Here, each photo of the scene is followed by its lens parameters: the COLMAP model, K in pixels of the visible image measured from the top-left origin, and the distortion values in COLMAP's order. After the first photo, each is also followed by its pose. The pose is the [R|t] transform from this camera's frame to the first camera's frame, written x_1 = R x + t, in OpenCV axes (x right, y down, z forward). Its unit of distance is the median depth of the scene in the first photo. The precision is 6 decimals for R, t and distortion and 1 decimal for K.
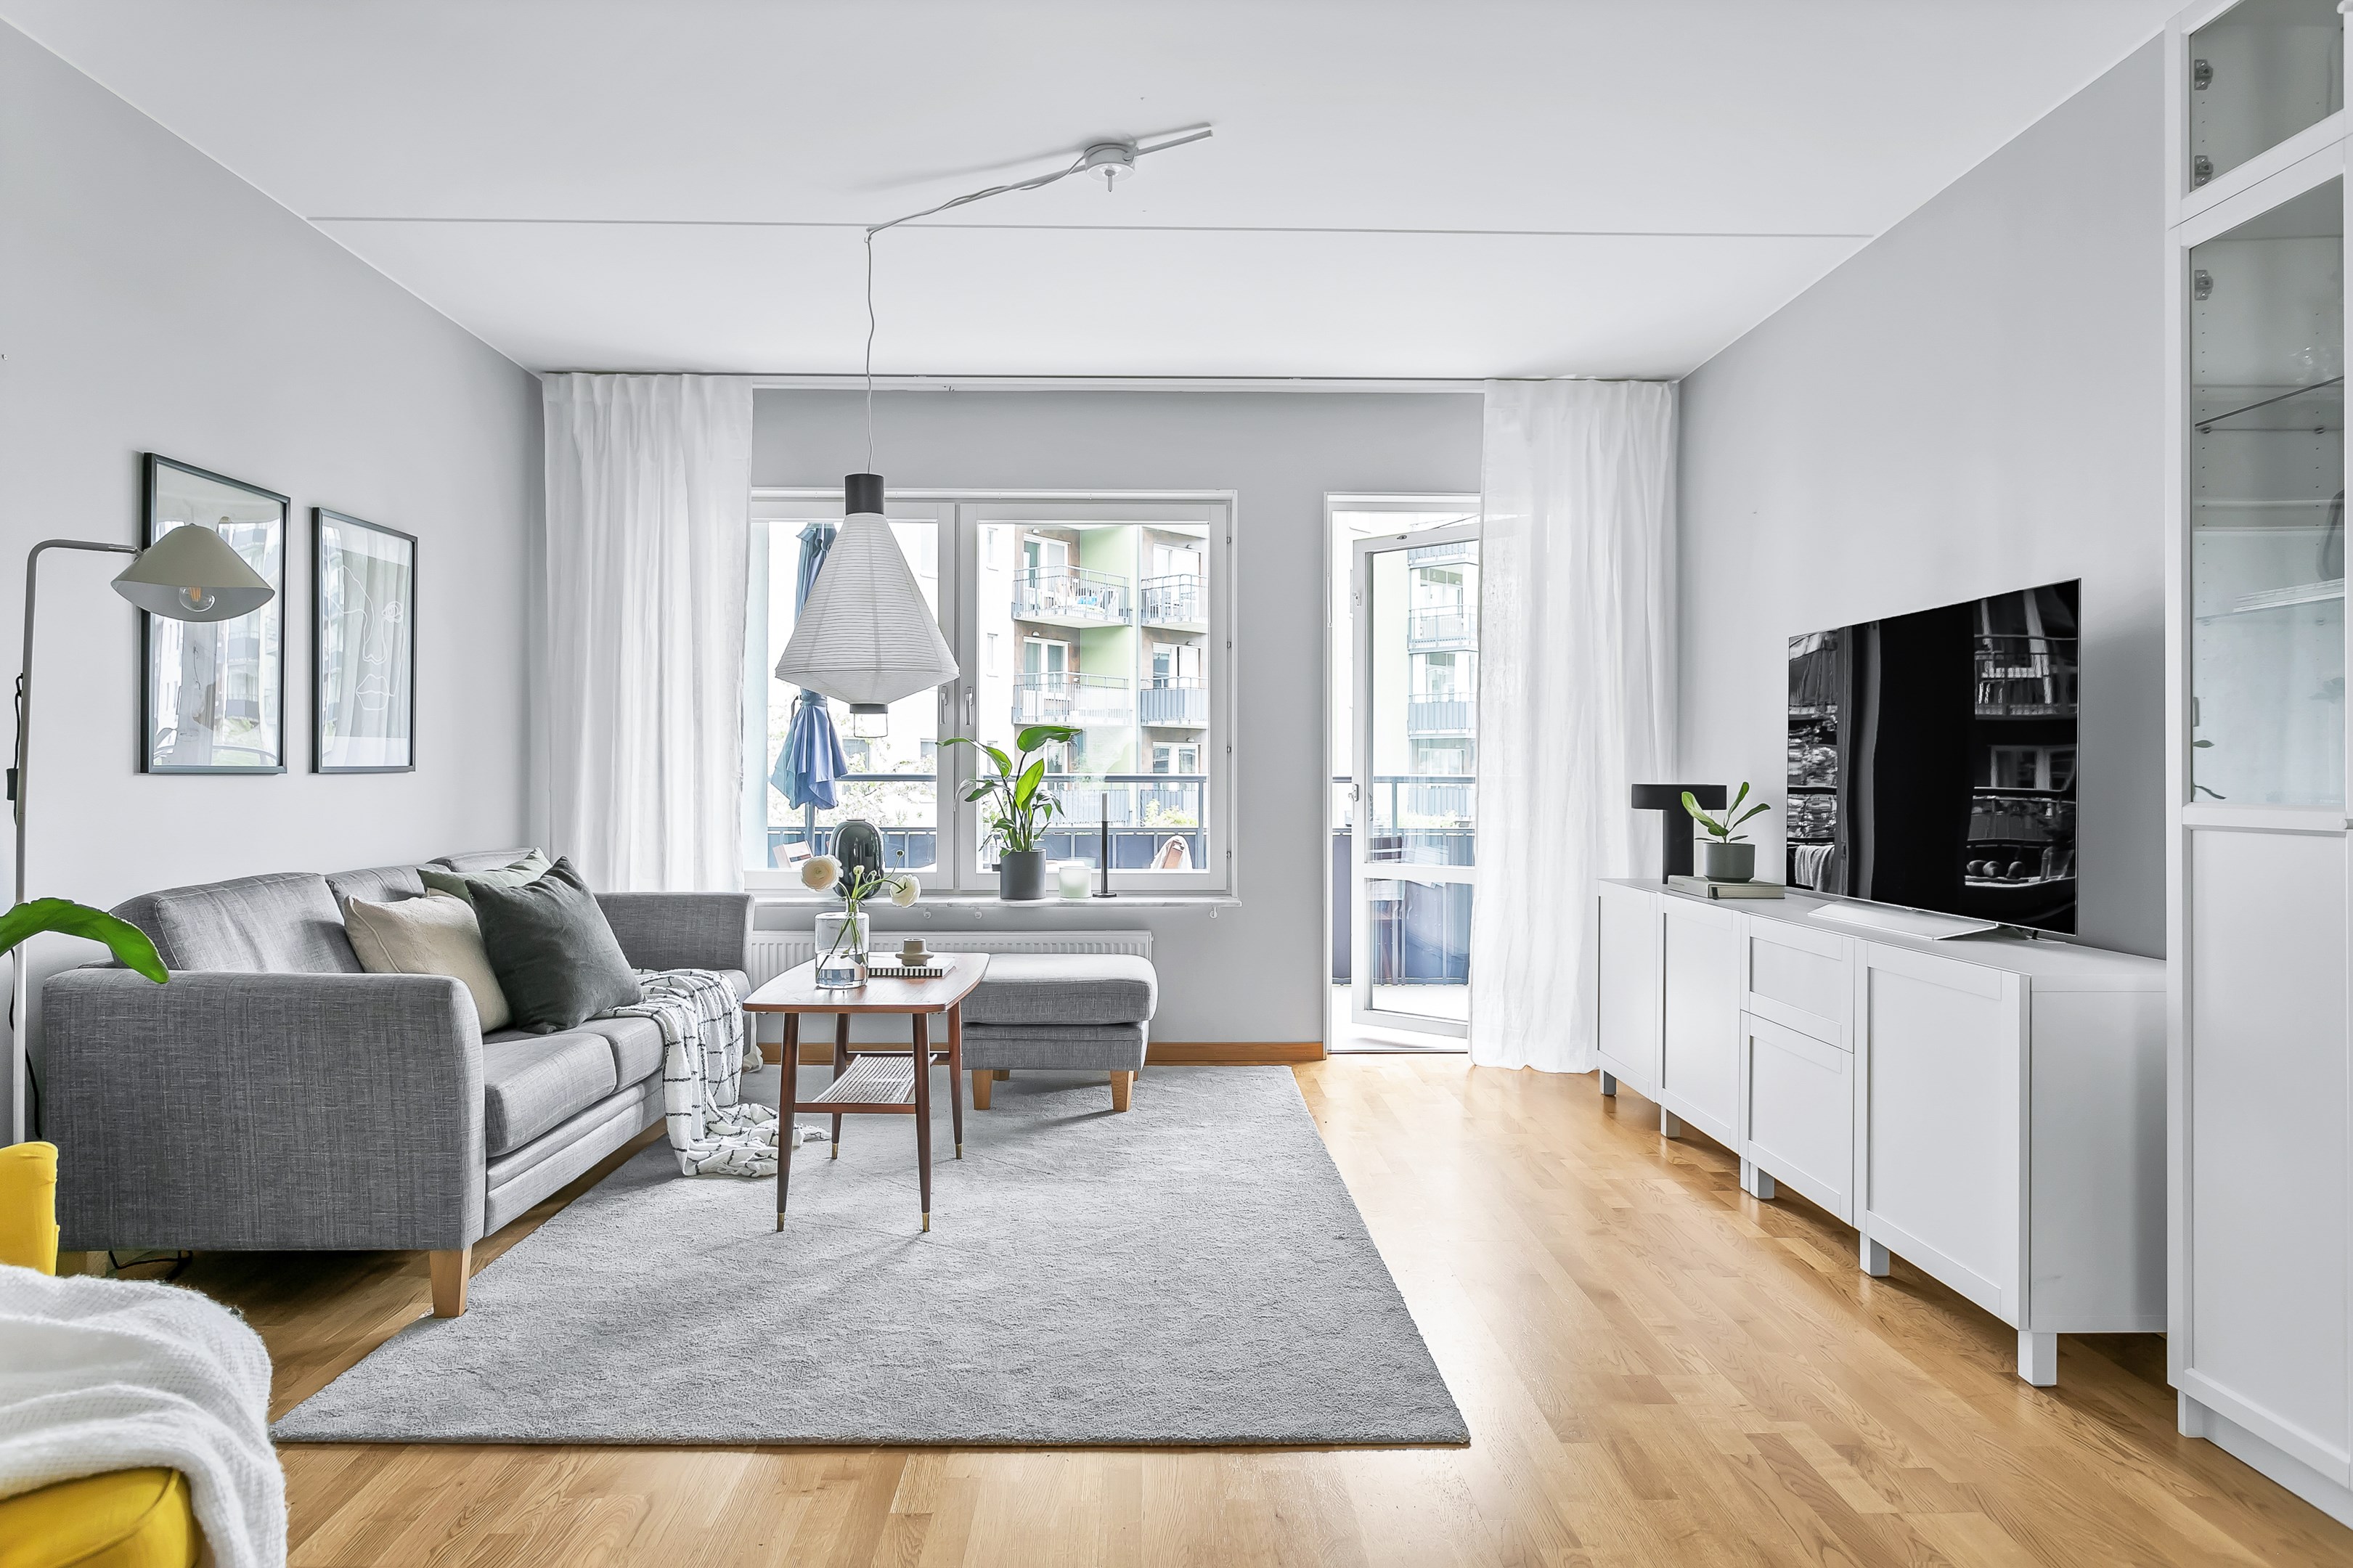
lens RADIAL K [[1429.6, 0, 1170.0], [0, 1429.6, 765.1], [0, 0, 1]] dist [-0.010646, 0.010110]
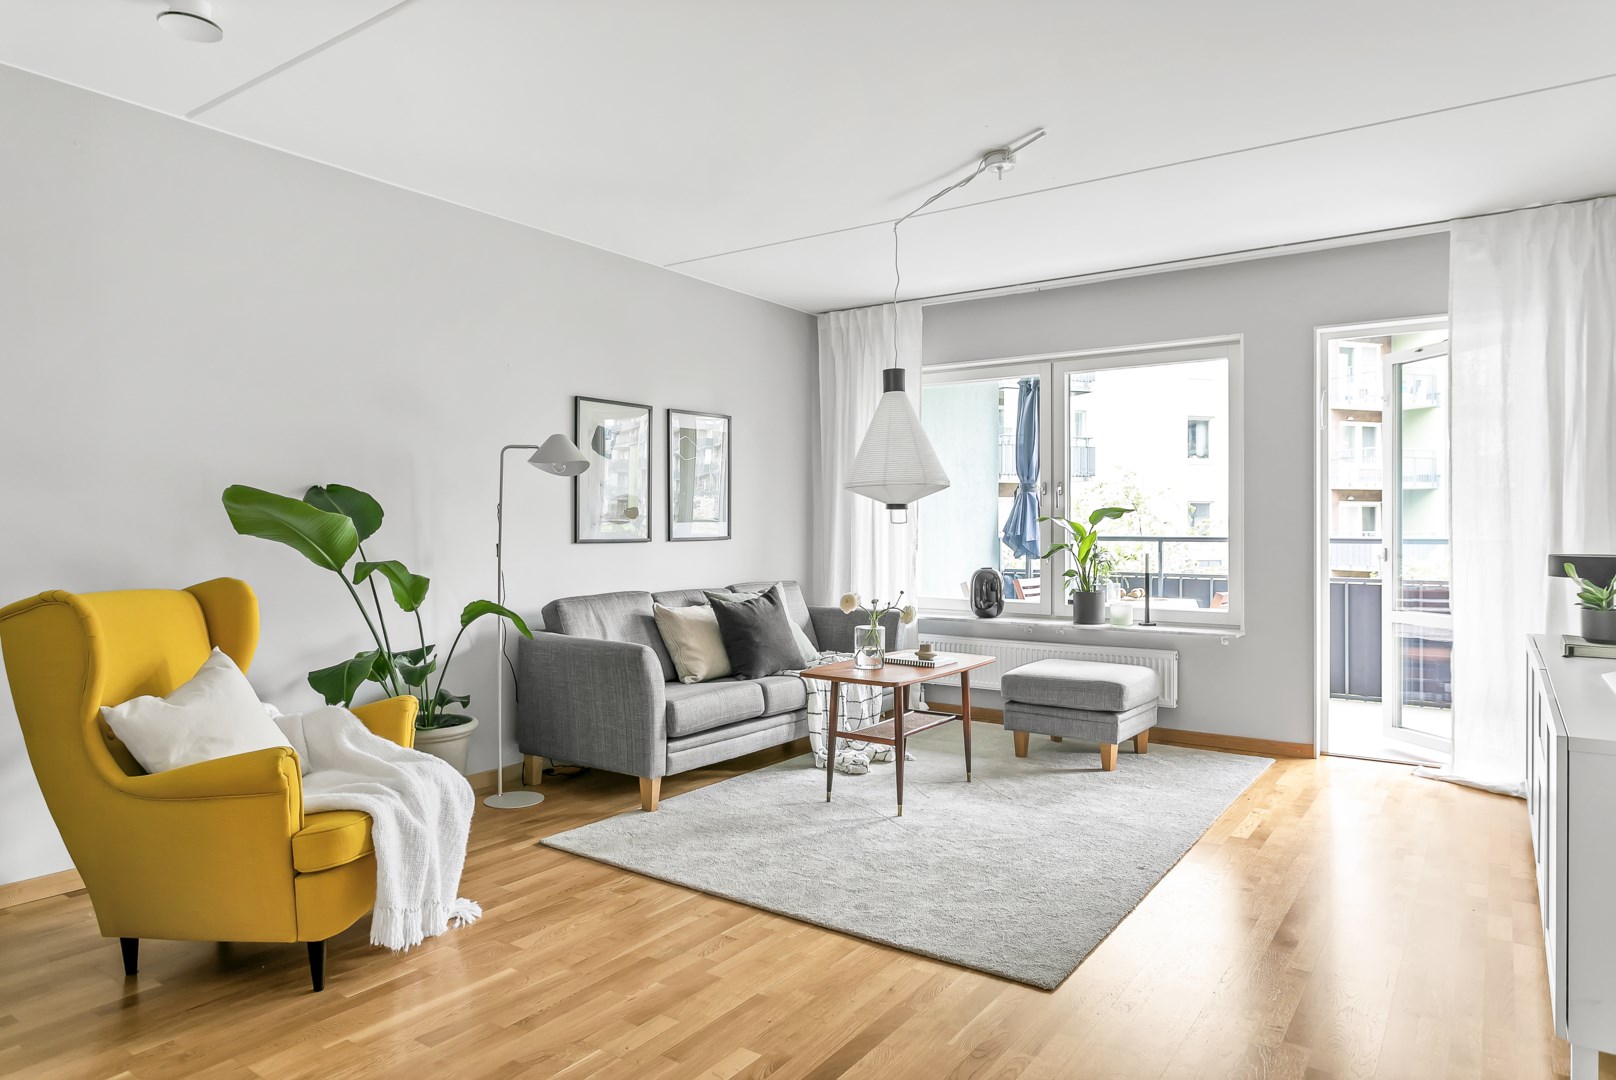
lens RADIAL K [[981.9, 0, 798.5], [0, 981.9, 524.1], [0, 0, 1]] dist [-0.010646, 0.010110]
pose [[0.809870, -0.003311, -0.586600, 0.307535], [0.005483, 0.999983, 0.001925, -0.017315], [0.586584, -0.004775, 0.809874, -0.009750]]
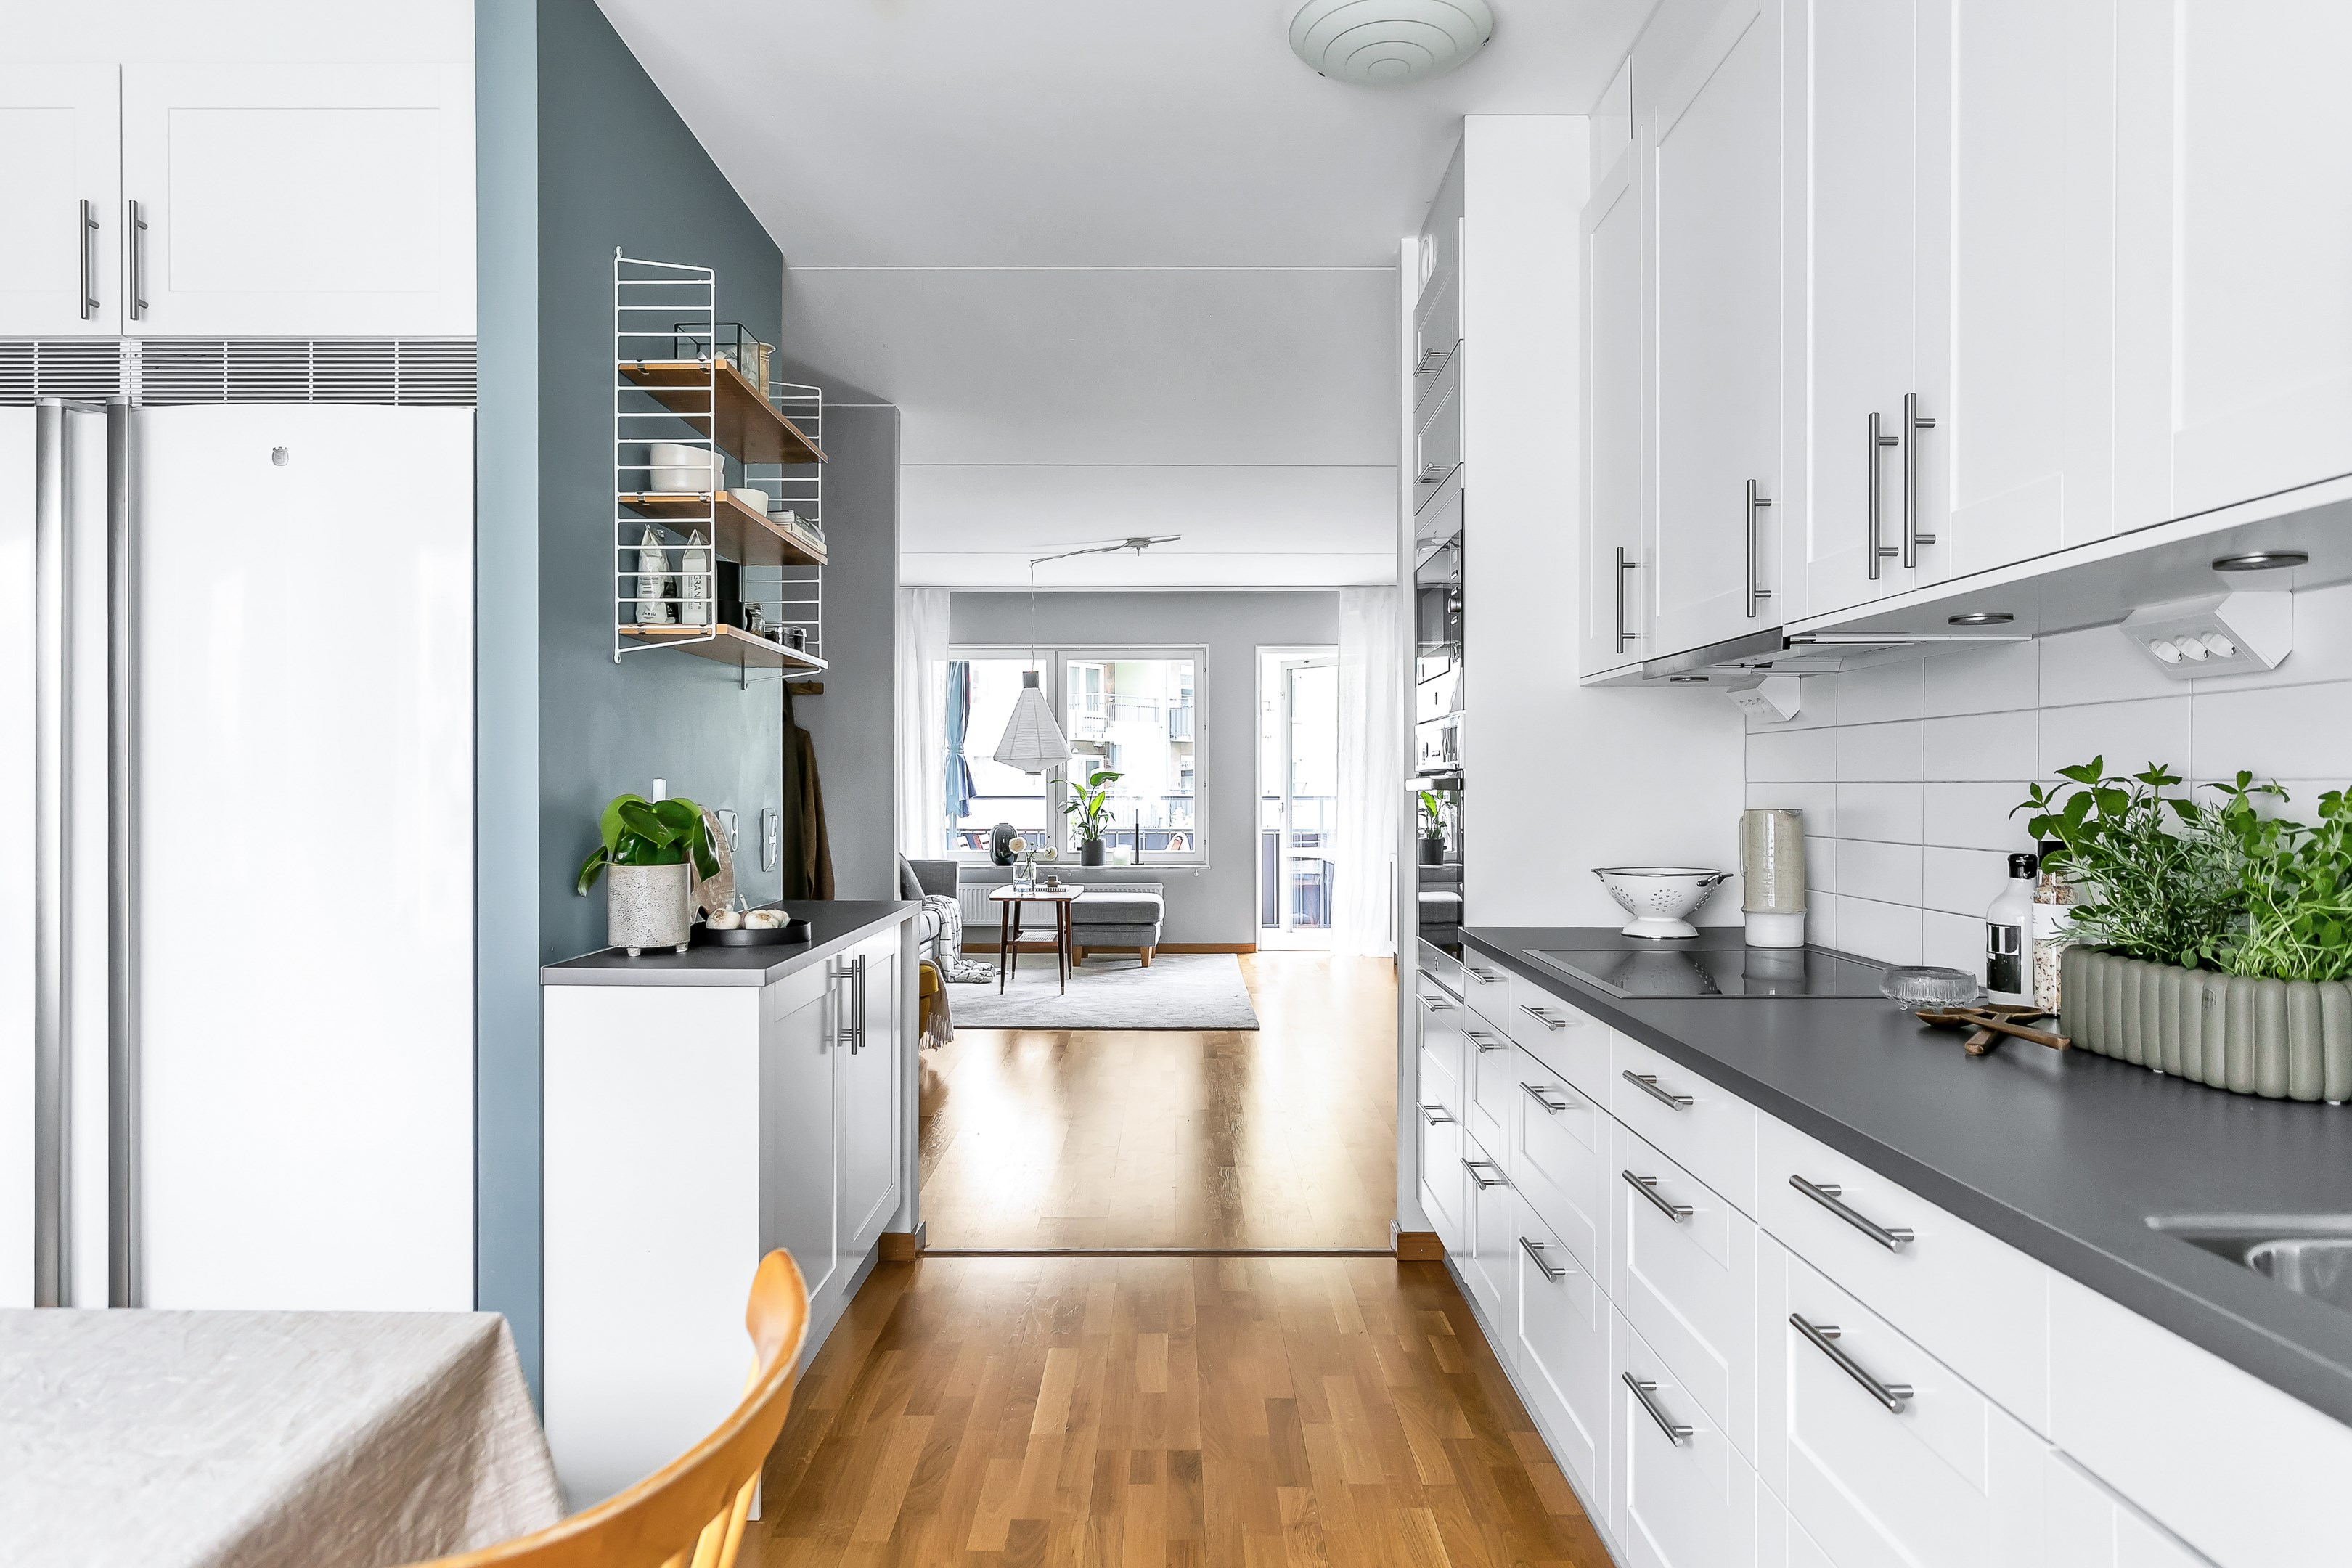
lens RADIAL K [[1429.1, 0, 1180.0], [0, 1429.1, 793.1], [0, 0, 1]] dist [-0.010646, 0.010110]
pose [[0.999879, -0.000939, -0.015532, 0.046190], [0.001177, 0.999883, 0.015275, -0.035099], [0.015516, -0.015292, 0.999763, -1.024838]]
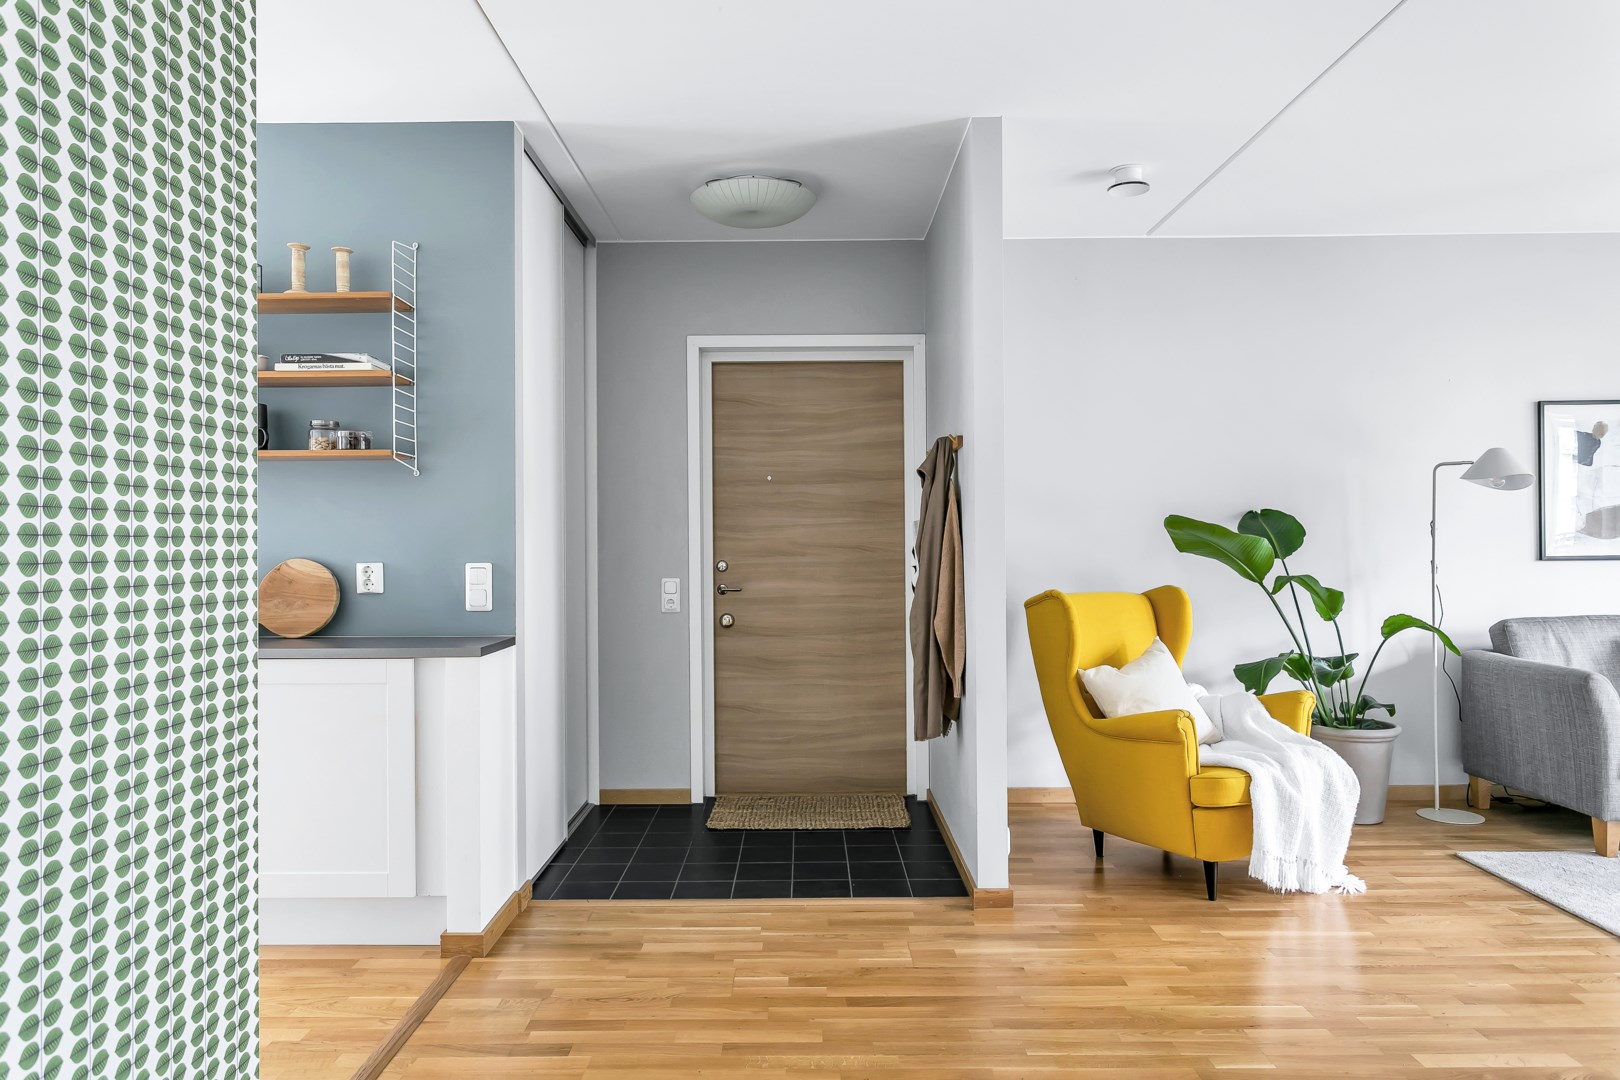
lens RADIAL K [[1020.6, 0, 817.7], [0, 1020.6, 548.7], [0, 0, 1]] dist [-0.008839, -0.001274]
pose [[-0.012622, -0.003689, -0.999914, 0.511436], [0.018447, 0.999822, -0.003922, -0.016976], [0.999750, -0.018495, -0.012551, -0.000143]]
